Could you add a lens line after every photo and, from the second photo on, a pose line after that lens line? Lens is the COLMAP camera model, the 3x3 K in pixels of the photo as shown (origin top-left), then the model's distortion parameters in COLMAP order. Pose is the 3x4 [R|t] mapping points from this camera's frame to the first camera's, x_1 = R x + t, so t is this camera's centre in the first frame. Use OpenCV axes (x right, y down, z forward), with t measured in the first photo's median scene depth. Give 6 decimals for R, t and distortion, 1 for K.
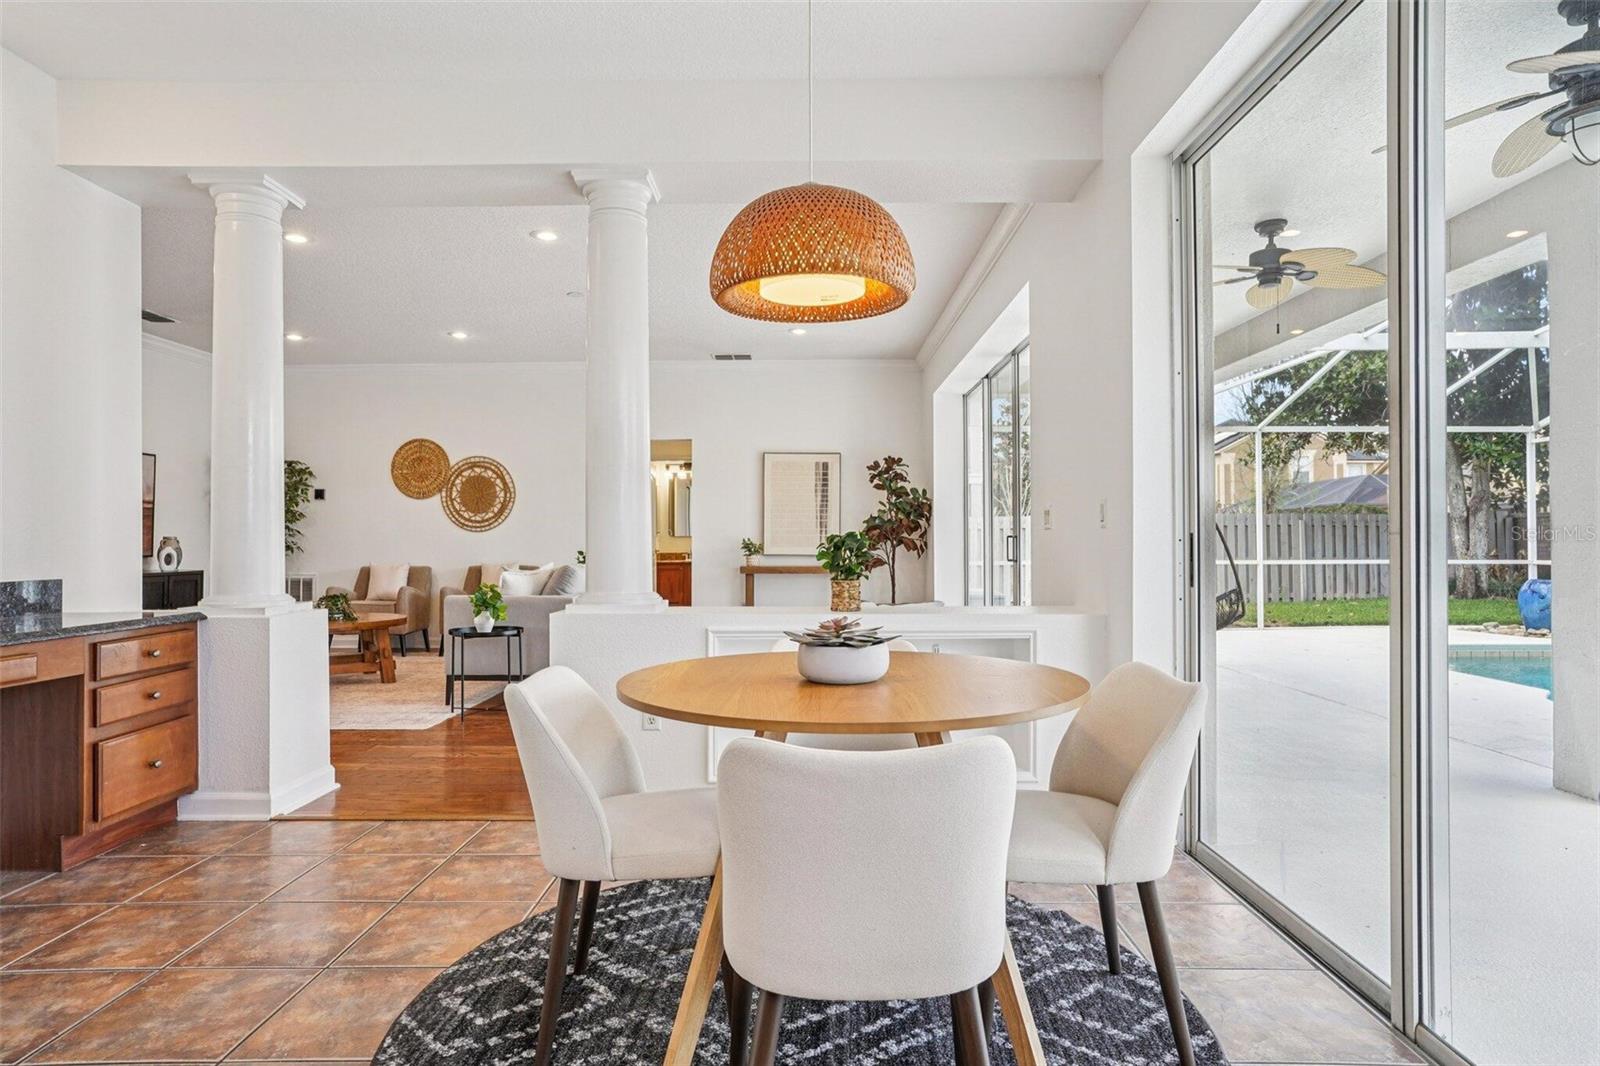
lens RADIAL K [[955.9, 0, 769.7], [0, 955.9, 524.8], [0, 0, 1]] dist [0.002513, 0.002659]
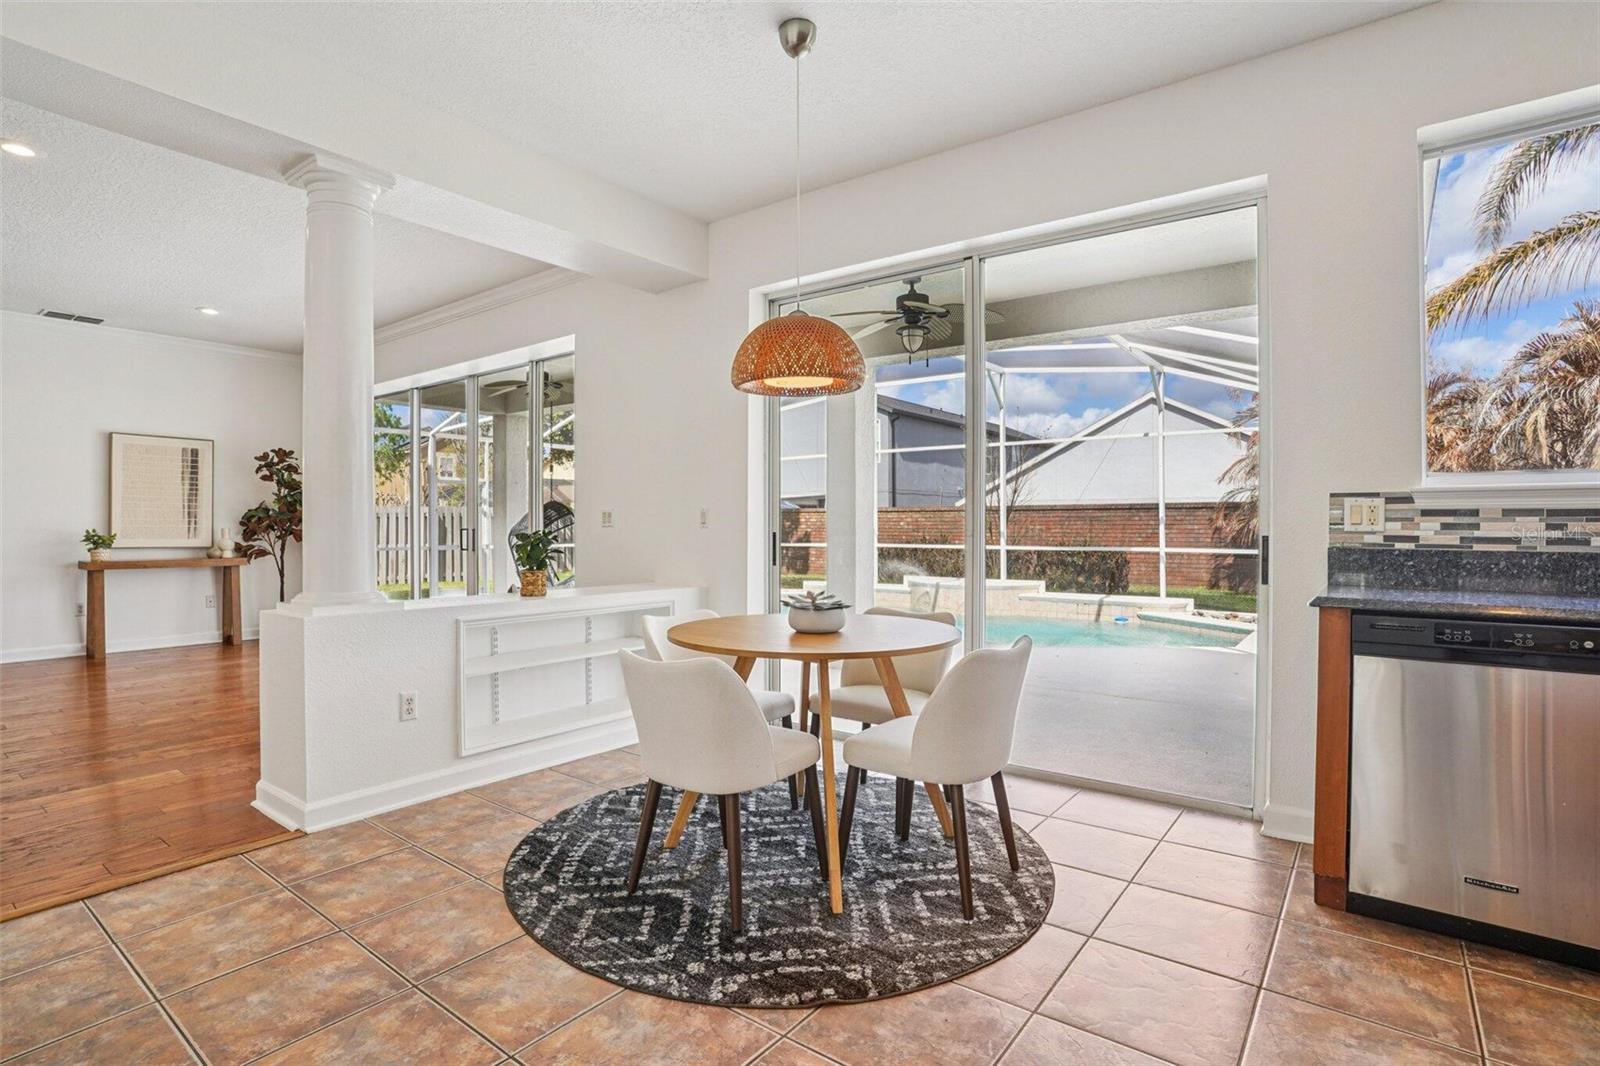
lens RADIAL K [[820.4, 0, 802.3], [0, 820.4, 510.5], [0, 0, 1]] dist [-0.043016, 0.013978]
pose [[0.577035, 0.014447, 0.816592, -0.700124], [-0.012862, 0.999880, -0.008601, -0.015207], [-0.816618, -0.005540, 0.577151, 0.159487]]
